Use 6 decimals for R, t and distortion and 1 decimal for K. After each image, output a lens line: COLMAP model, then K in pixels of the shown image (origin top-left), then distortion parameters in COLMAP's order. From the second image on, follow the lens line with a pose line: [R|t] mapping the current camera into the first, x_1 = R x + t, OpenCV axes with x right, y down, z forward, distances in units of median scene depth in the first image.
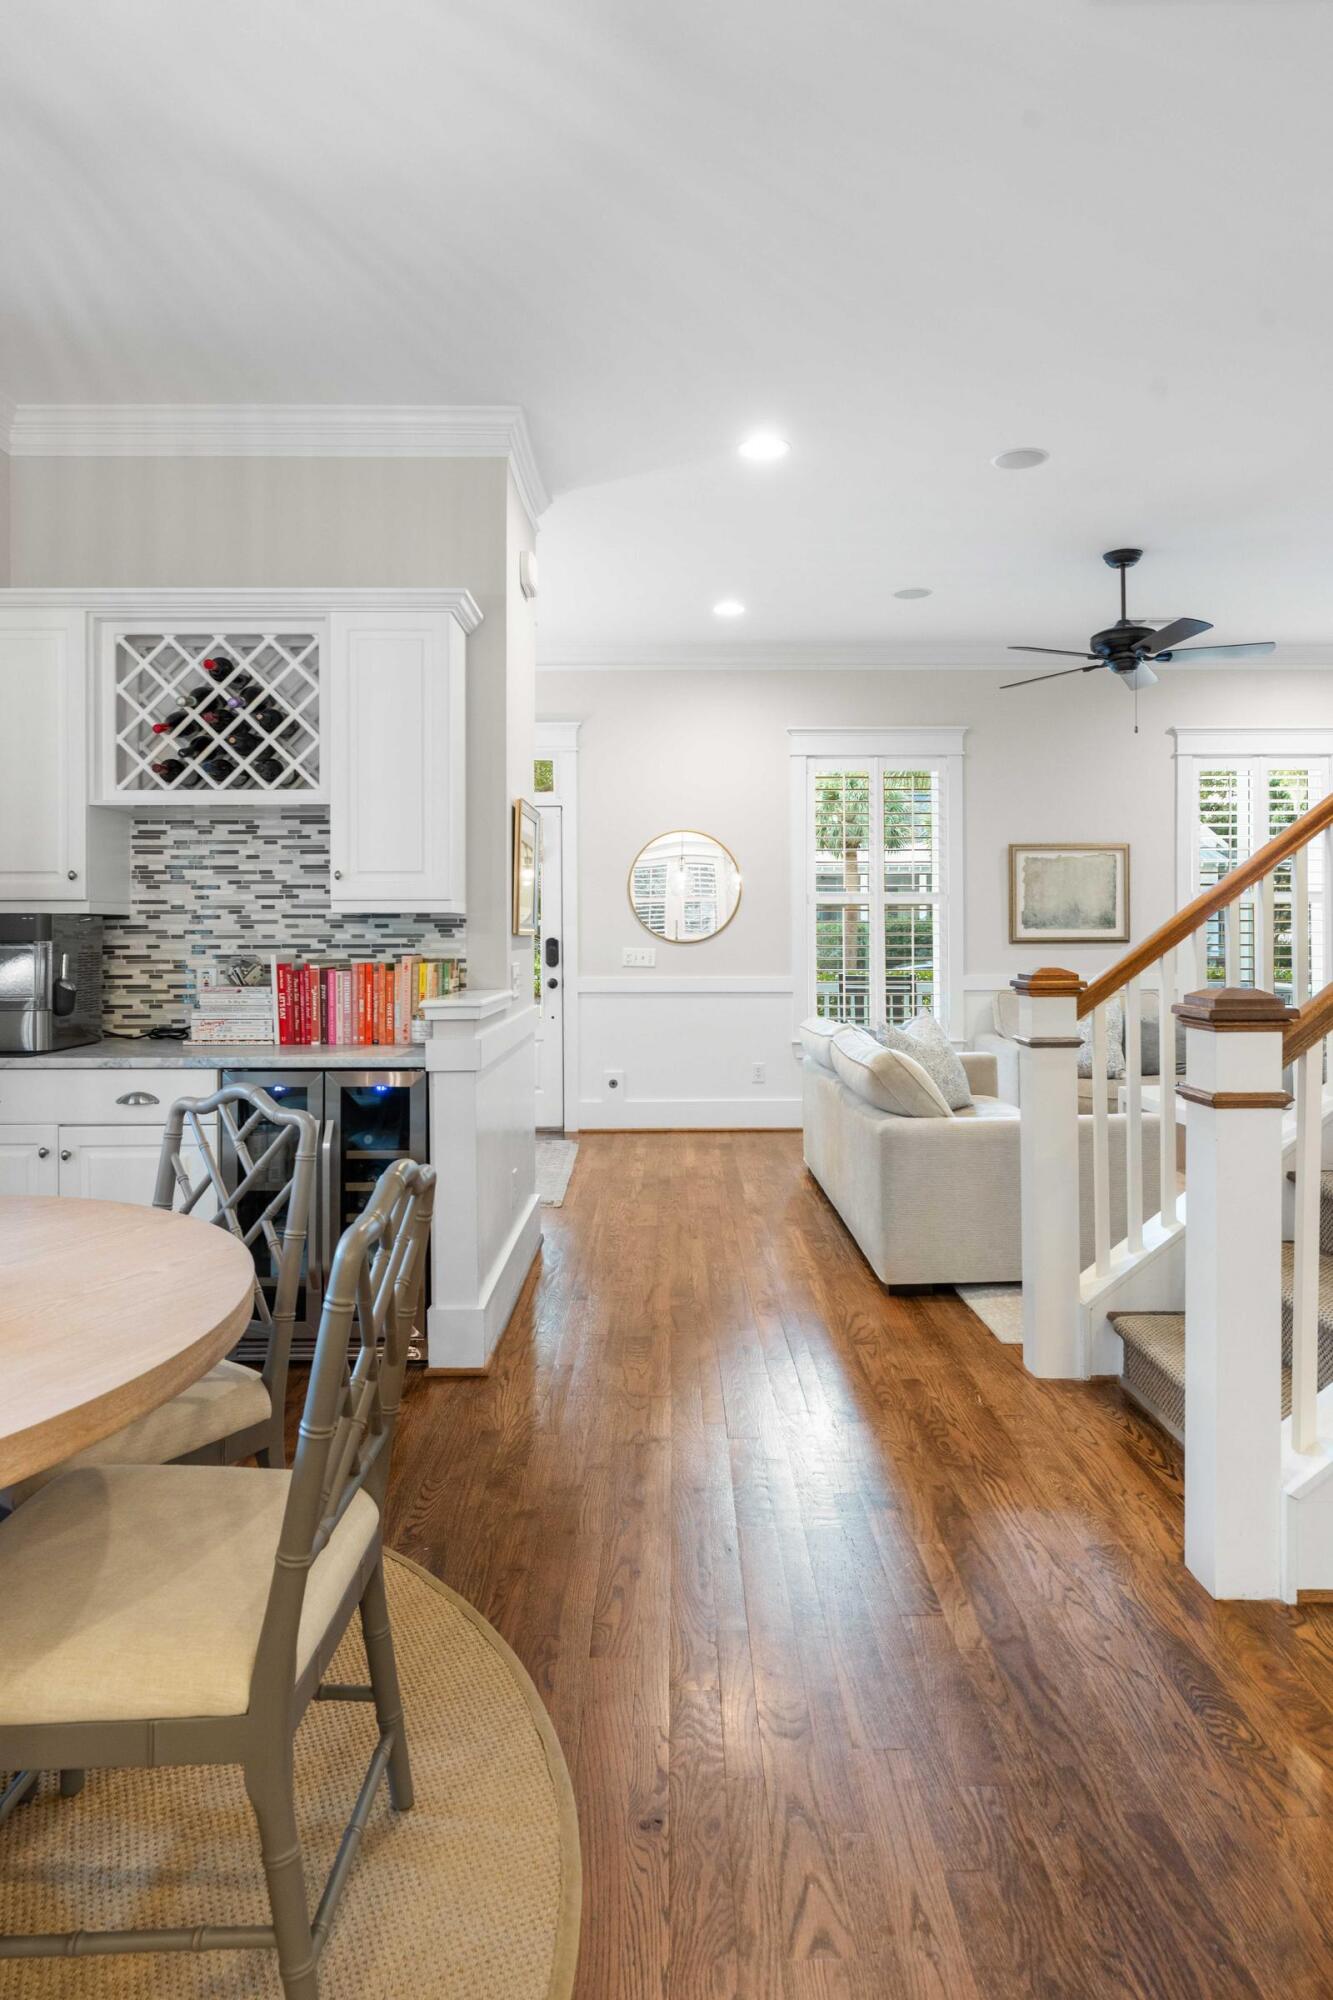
lens RADIAL K [[1216.1, 0, 677.3], [0, 1216.1, 932.6], [0, 0, 1]] dist [0.002220, 0.000125]
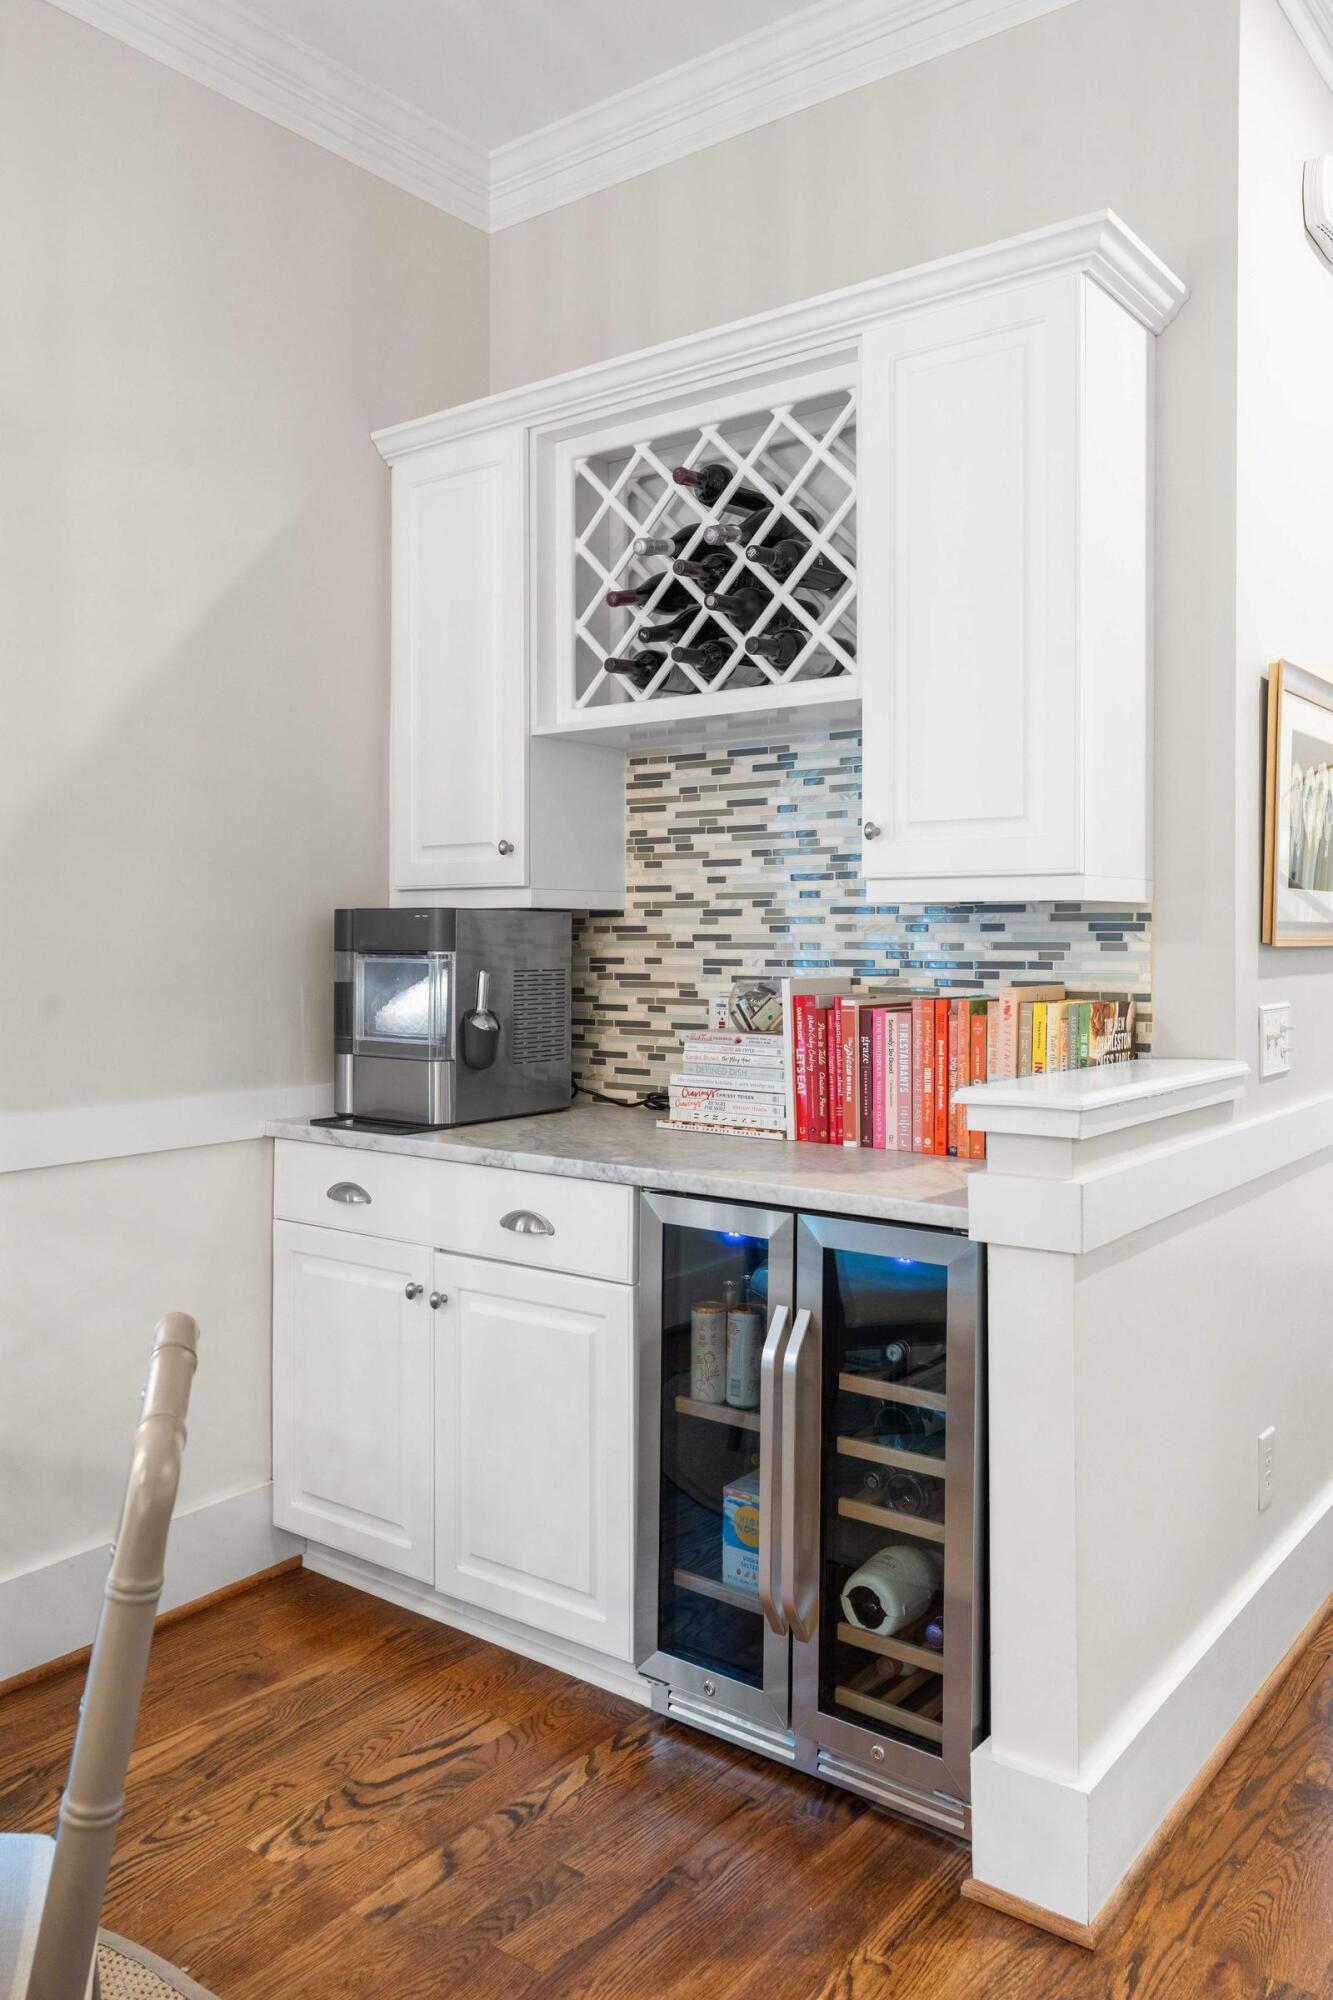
lens RADIAL K [[1490.9, 0, 667.7], [0, 1490.9, 938.6], [0, 0, 1]] dist [0.000392, -0.000774]
pose [[0.788827, 0.004750, -0.614597, 0.043593], [-0.002151, 0.999985, 0.004968, -0.003453], [0.614612, -0.002597, 0.788826, 0.404222]]
